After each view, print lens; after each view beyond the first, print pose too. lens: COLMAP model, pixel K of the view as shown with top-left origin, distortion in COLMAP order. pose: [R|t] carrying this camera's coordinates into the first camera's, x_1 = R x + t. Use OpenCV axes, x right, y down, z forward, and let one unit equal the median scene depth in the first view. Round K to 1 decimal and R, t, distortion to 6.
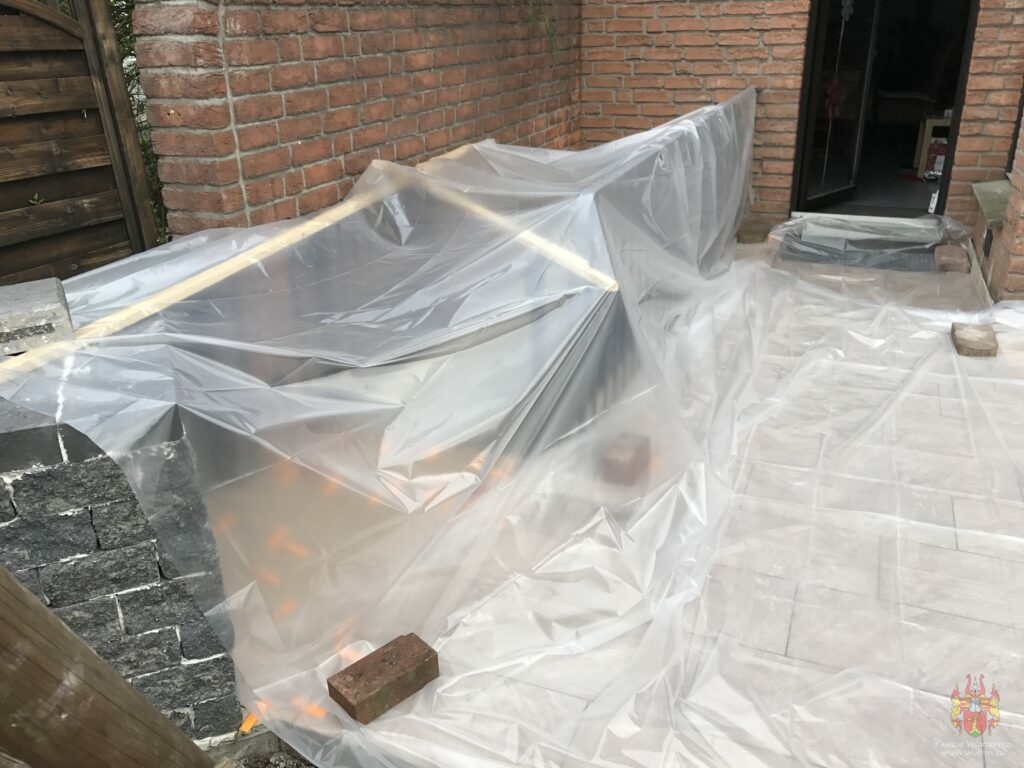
lens RADIAL K [[856.5, 0, 504.2], [0, 856.5, 381.3], [0, 0, 1]] dist [-0.029596, 0.025663]
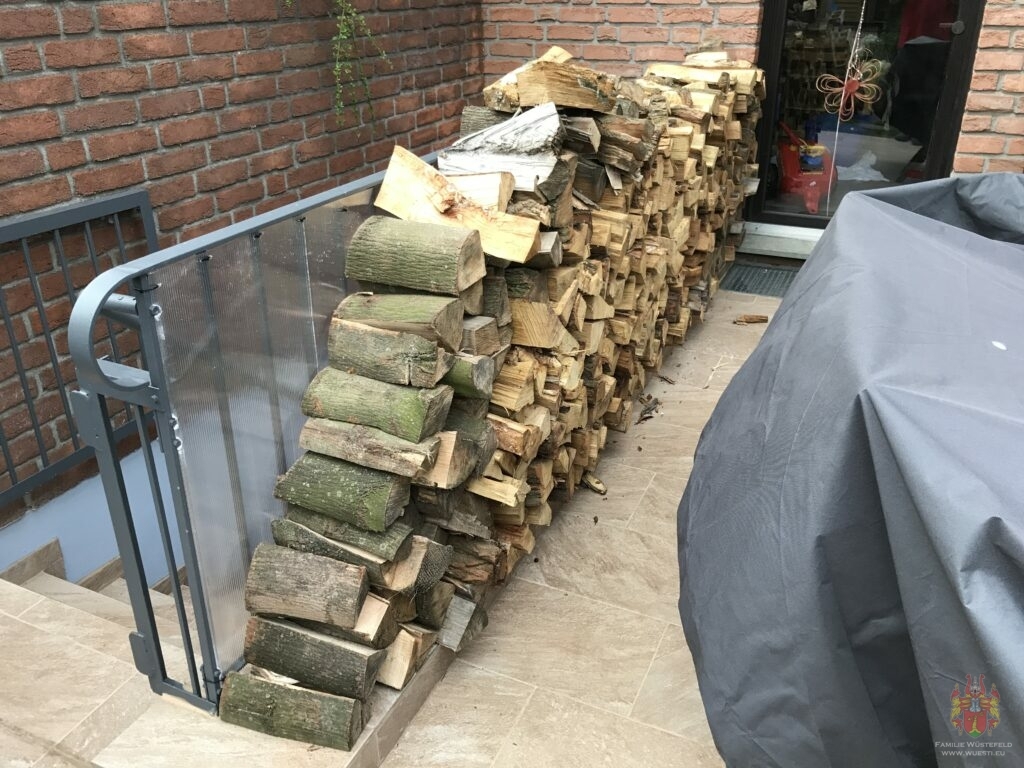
lens RADIAL K [[856.5, 0, 520.2], [0, 856.5, 386.8], [0, 0, 1]] dist [-0.029596, 0.025663]
pose [[0.999113, 0.030751, -0.028785, 0.170086], [-0.029436, 0.998551, 0.045050, -0.083753], [0.030129, -0.044163, 0.998570, 0.222903]]
